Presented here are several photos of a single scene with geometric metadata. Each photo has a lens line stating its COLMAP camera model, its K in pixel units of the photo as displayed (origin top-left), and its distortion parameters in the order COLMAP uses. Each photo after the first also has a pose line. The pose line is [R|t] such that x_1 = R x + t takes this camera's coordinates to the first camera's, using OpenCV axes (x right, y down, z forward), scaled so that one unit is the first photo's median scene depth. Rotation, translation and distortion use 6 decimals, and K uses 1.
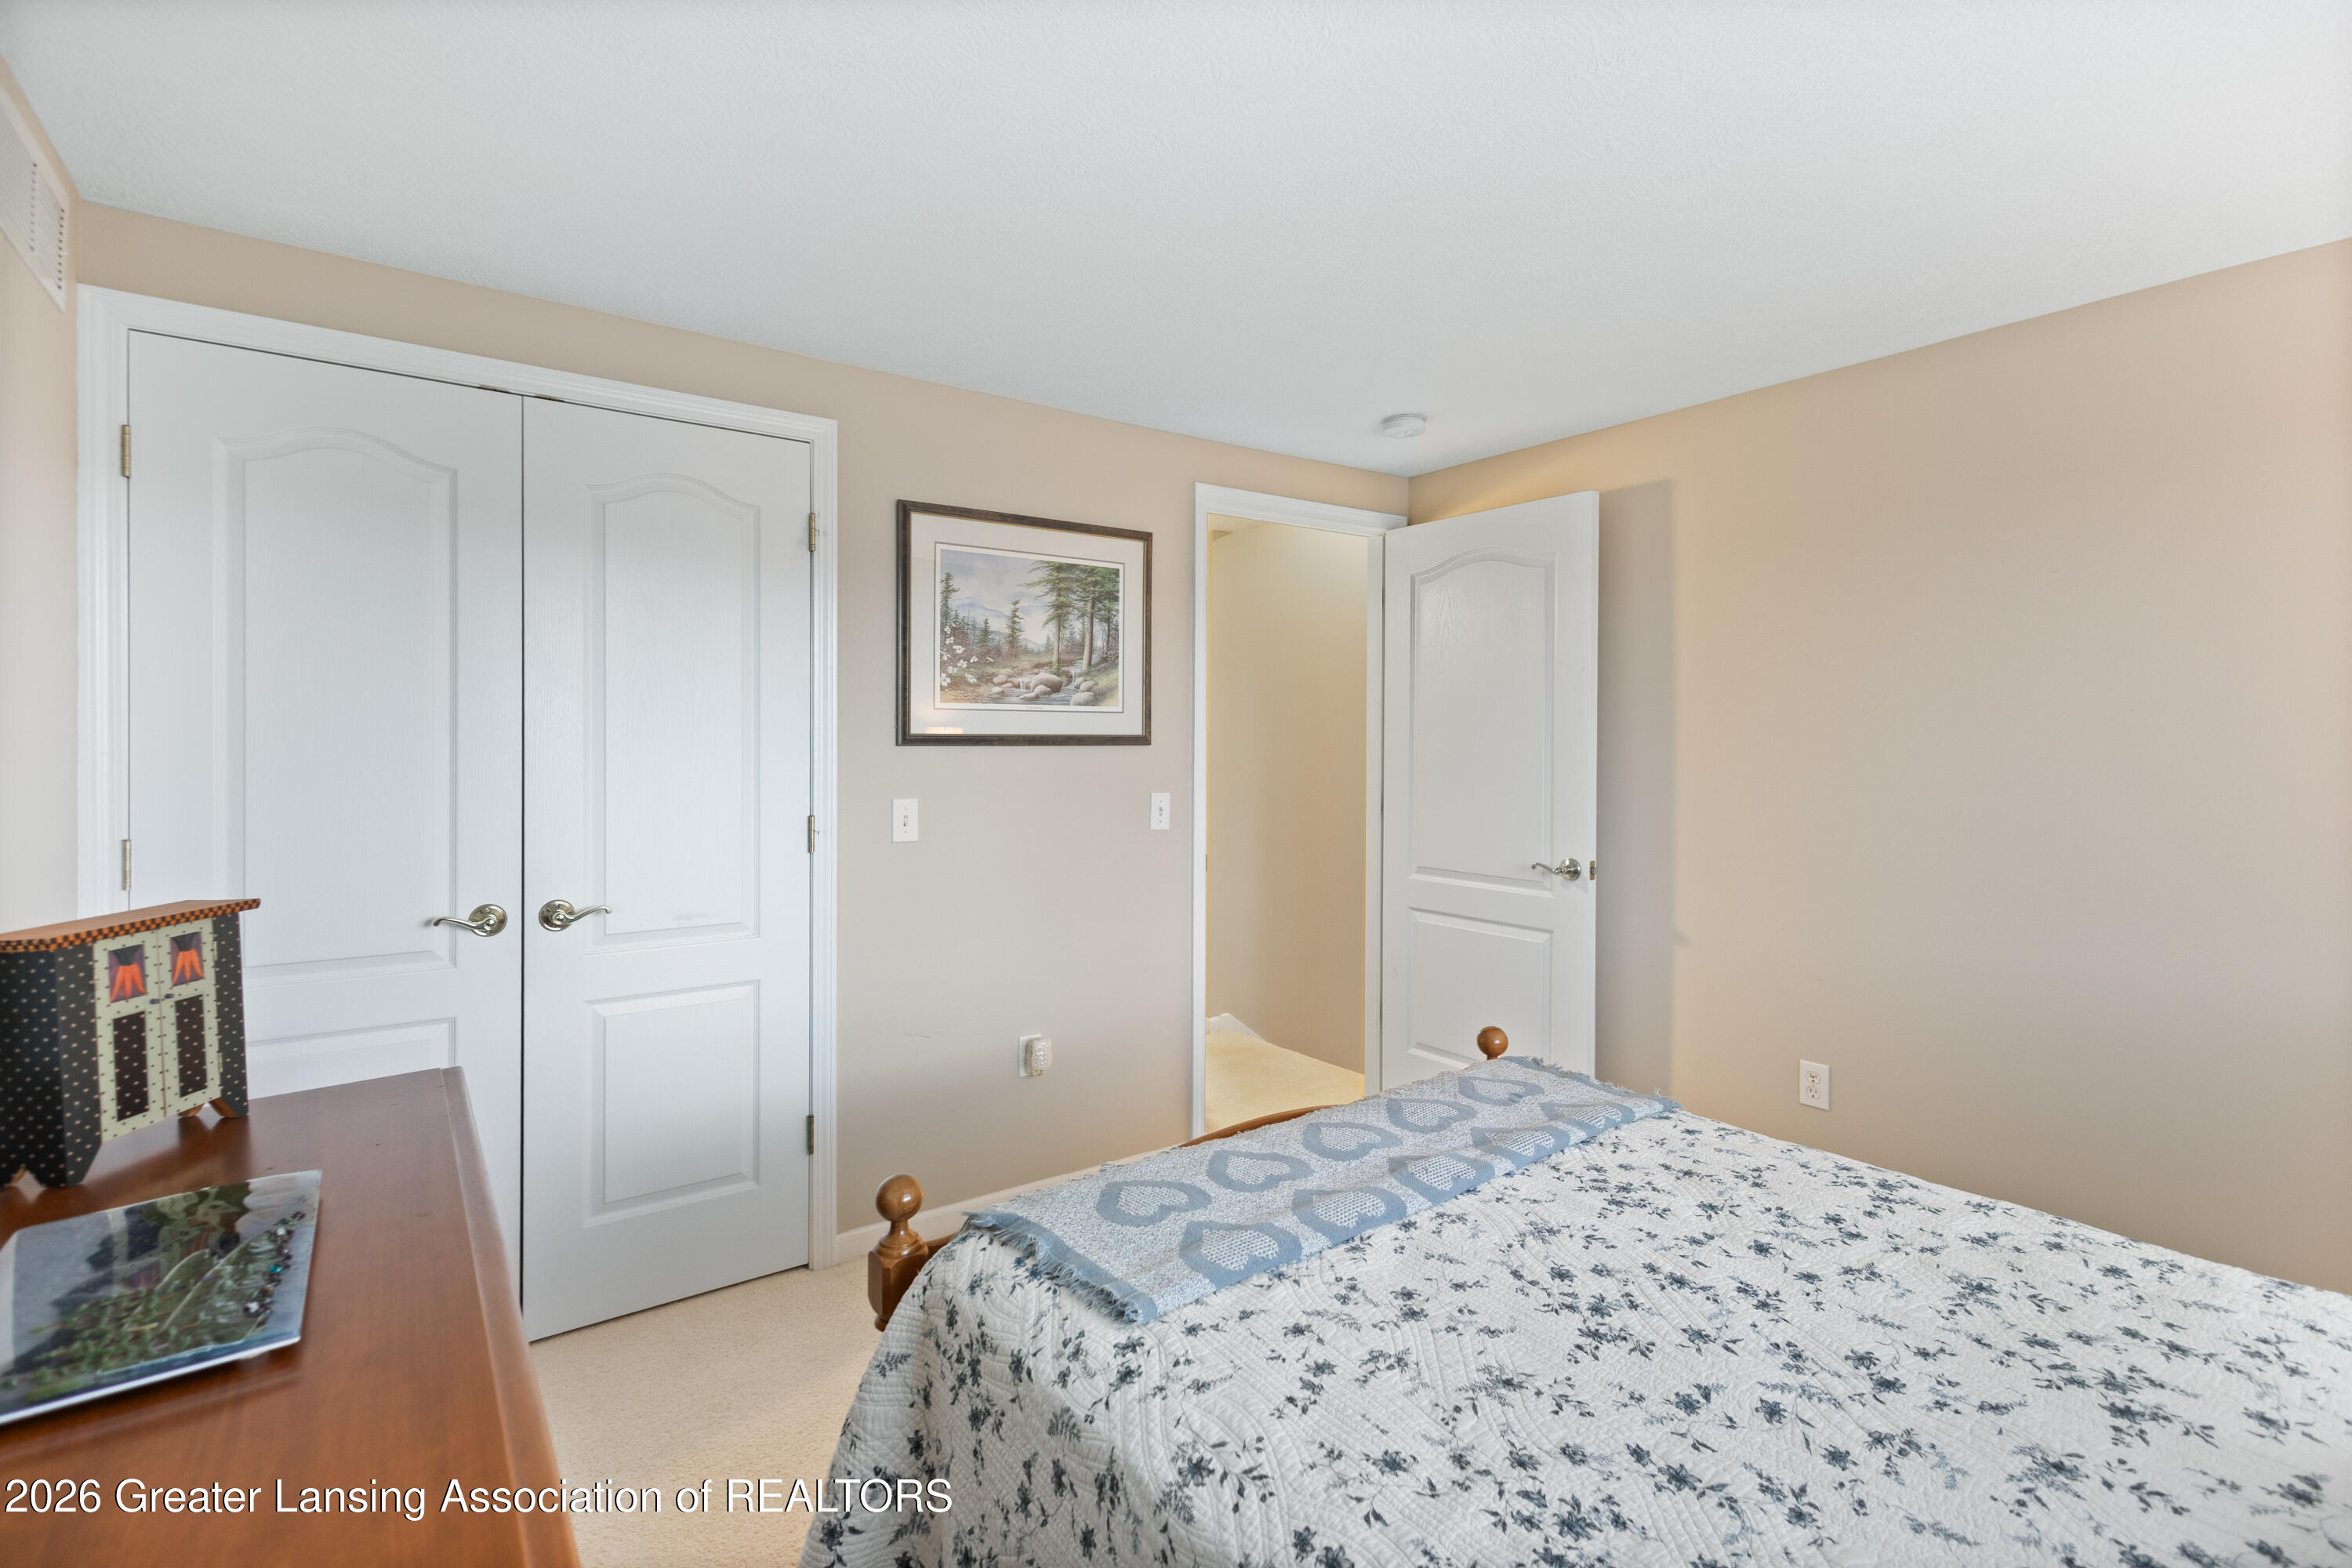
lens RADIAL K [[1101.9, 0, 1159.8], [0, 1101.9, 776.1], [0, 0, 1]] dist [0.009578, 0.000061]
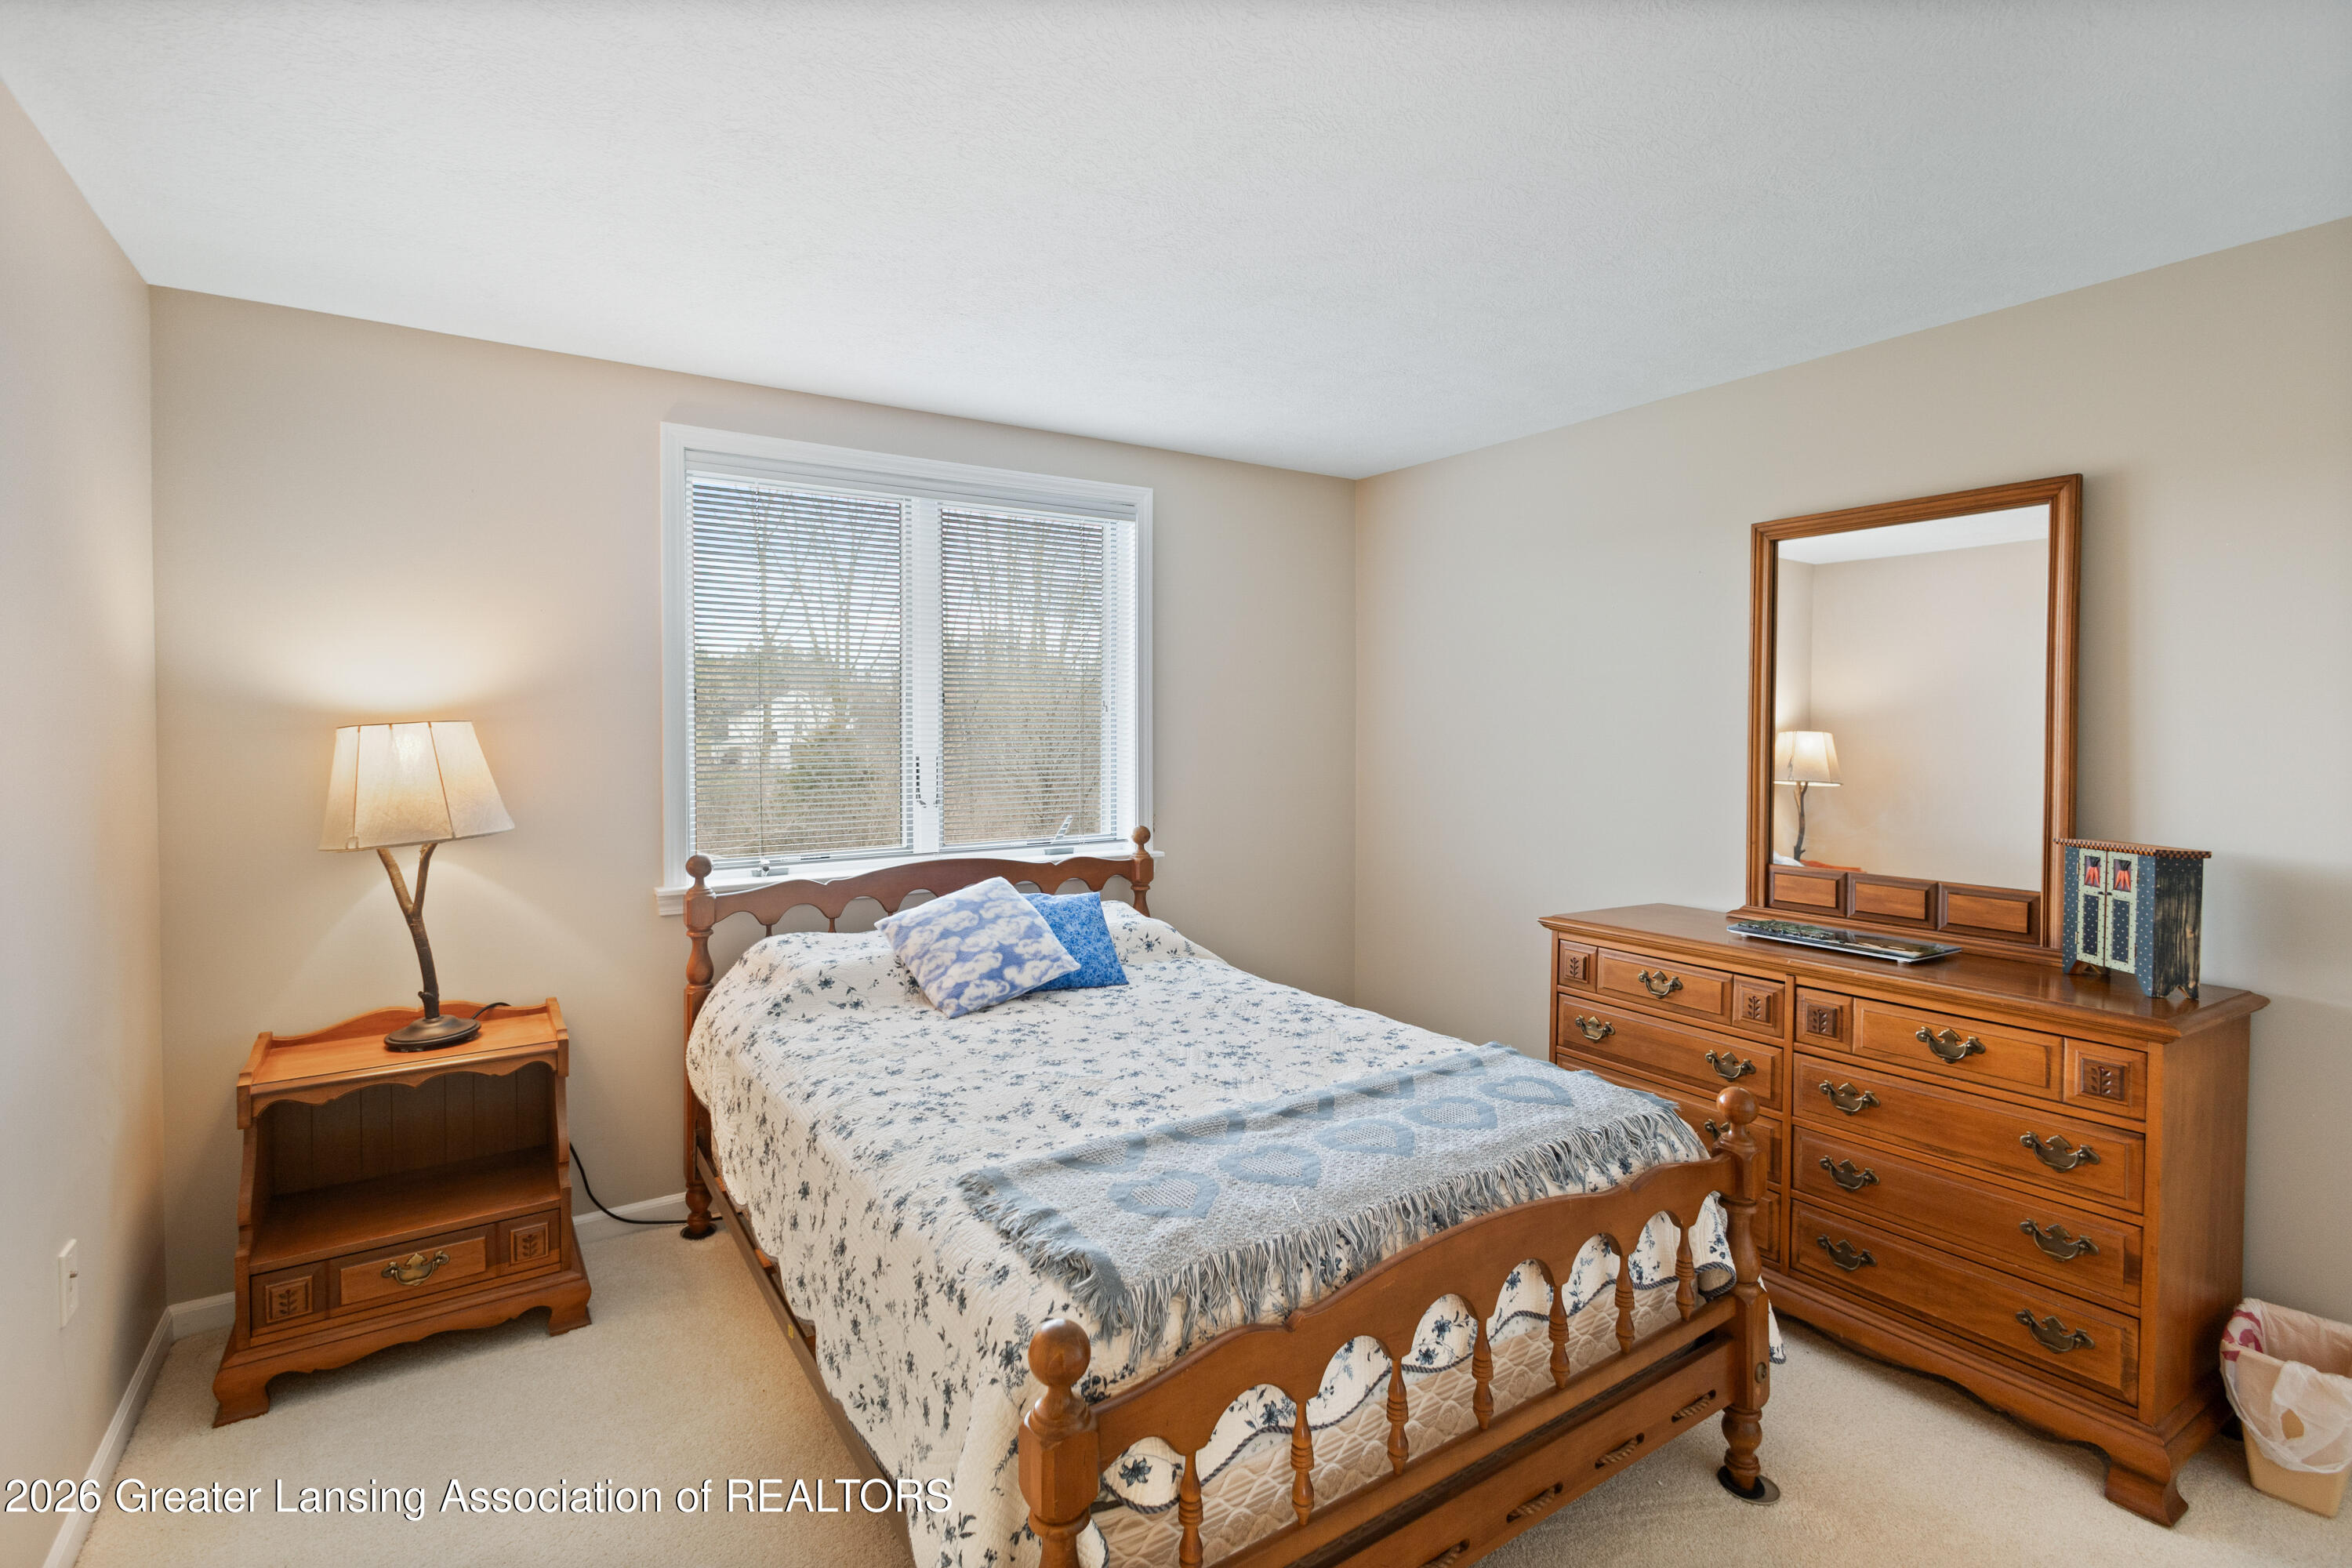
lens RADIAL K [[1101.9, 0, 1159.8], [0, 1101.9, 776.1], [0, 0, 1]] dist [0.009578, 0.000061]
pose [[-0.999316, -0.005698, 0.036546, 0.431734], [-0.002864, 0.997015, 0.077157, -0.093247], [-0.036877, 0.077000, -0.996349, 2.617854]]
